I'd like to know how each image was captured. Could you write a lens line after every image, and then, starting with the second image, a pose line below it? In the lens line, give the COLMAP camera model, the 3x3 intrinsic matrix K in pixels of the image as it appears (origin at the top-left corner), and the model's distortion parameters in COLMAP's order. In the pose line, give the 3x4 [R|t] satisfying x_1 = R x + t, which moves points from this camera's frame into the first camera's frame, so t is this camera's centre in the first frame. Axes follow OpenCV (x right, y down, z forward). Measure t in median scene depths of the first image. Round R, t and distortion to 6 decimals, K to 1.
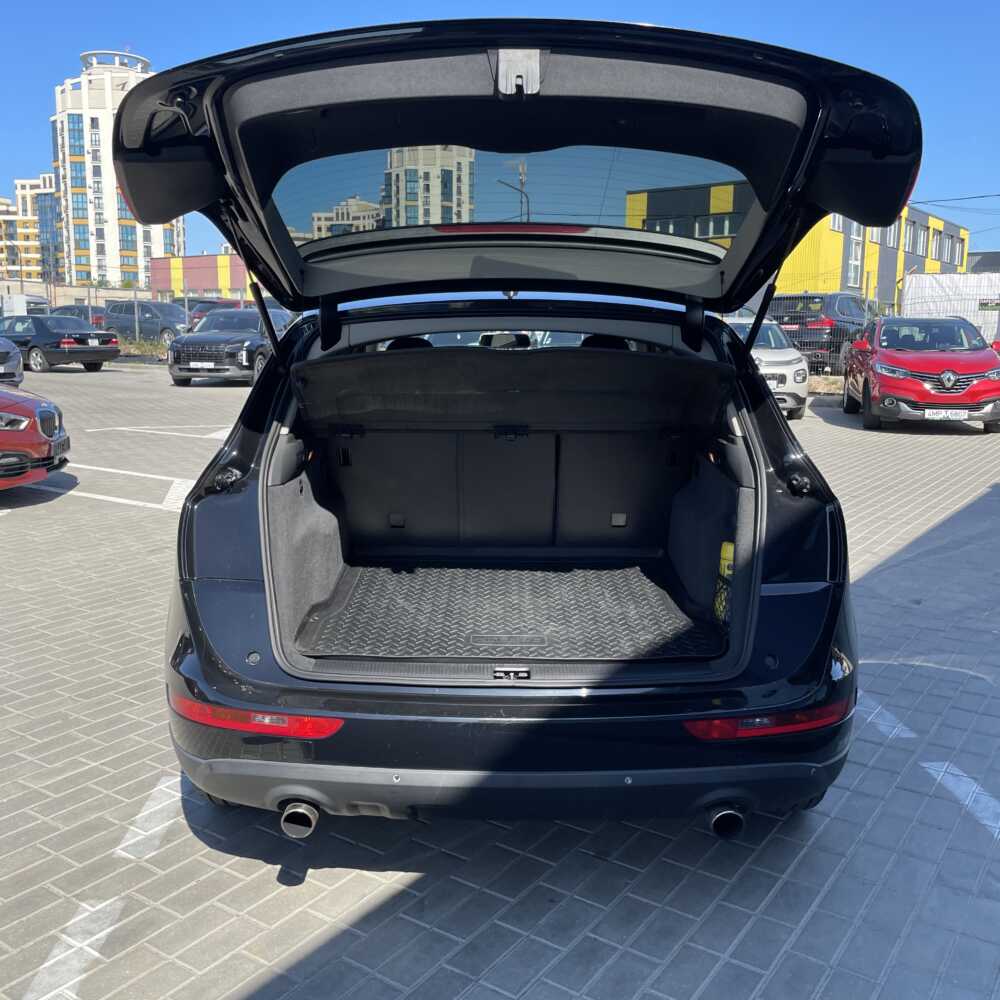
lens RADIAL K [[1011.2, 0, 488.8], [0, 1011.2, 498.8], [0, 0, 1]] dist [0.092361, -0.127110]
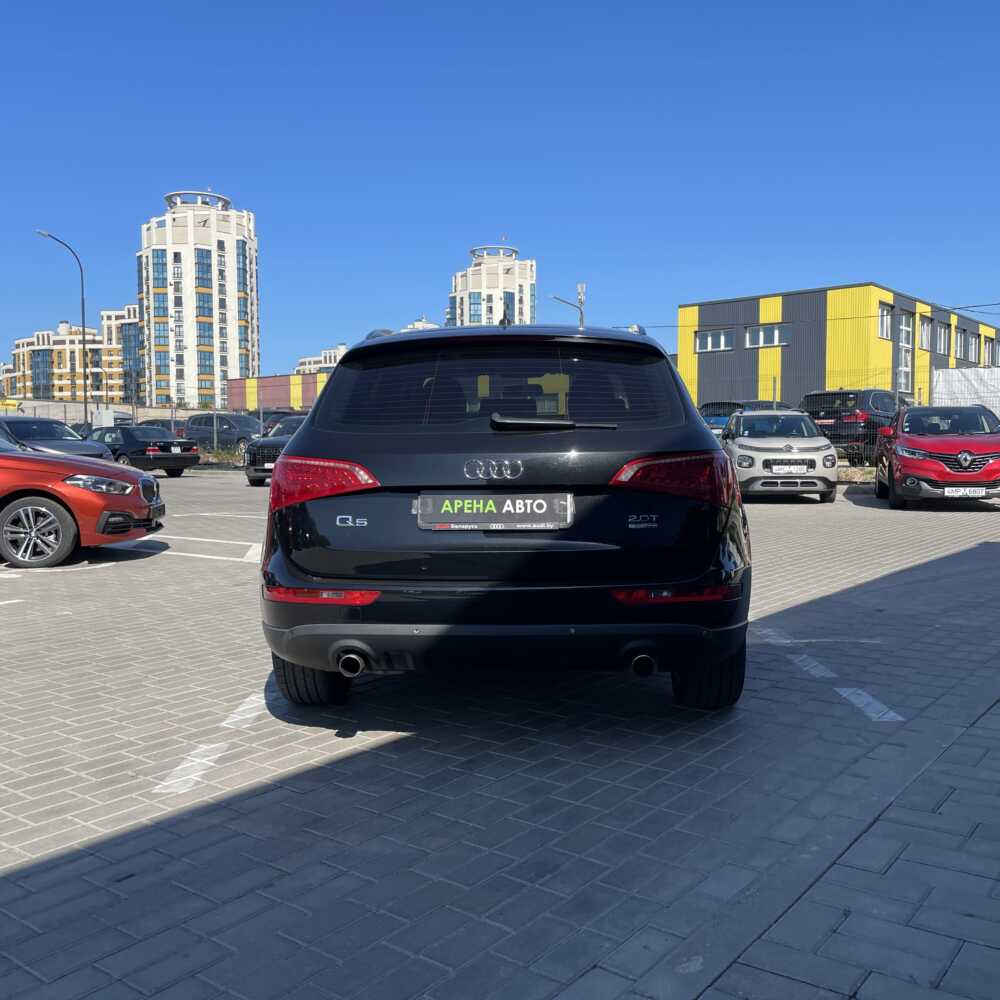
lens RADIAL K [[1008.1, 0, 500.1], [0, 1008.1, 517.5], [0, 0, 1]] dist [0.085230, -0.117465]
pose [[0.998618, -0.009231, -0.051739, 0.010476], [0.004358, 0.995607, -0.093526, 0.023710], [0.052376, 0.093171, 0.994272, -0.045132]]
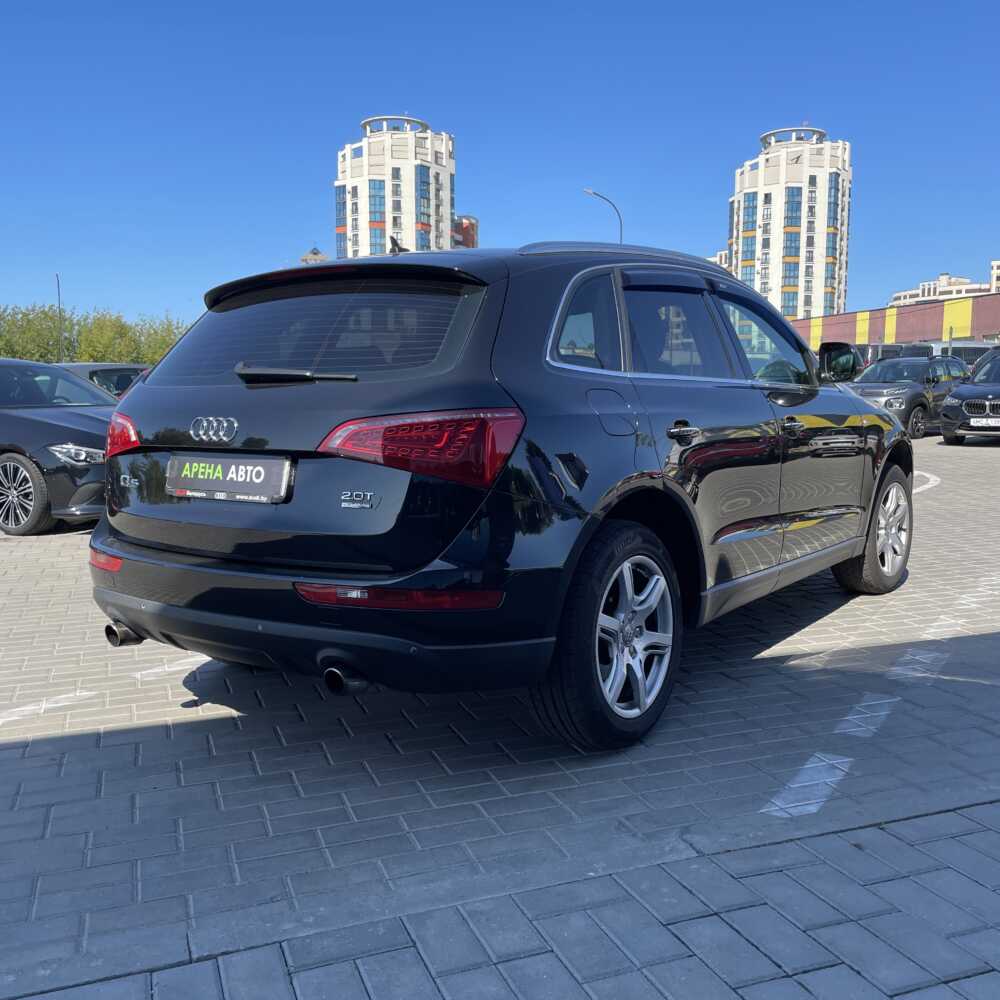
lens RADIAL K [[1003.8, 0, 486.5], [0, 1003.8, 518.6], [0, 0, 1]] dist [0.043447, -0.008750]
pose [[0.813010, 0.059258, -0.579227, 0.099665], [-0.081670, 0.996579, -0.012678, 0.013291], [0.576494, 0.057613, 0.815068, 0.015984]]
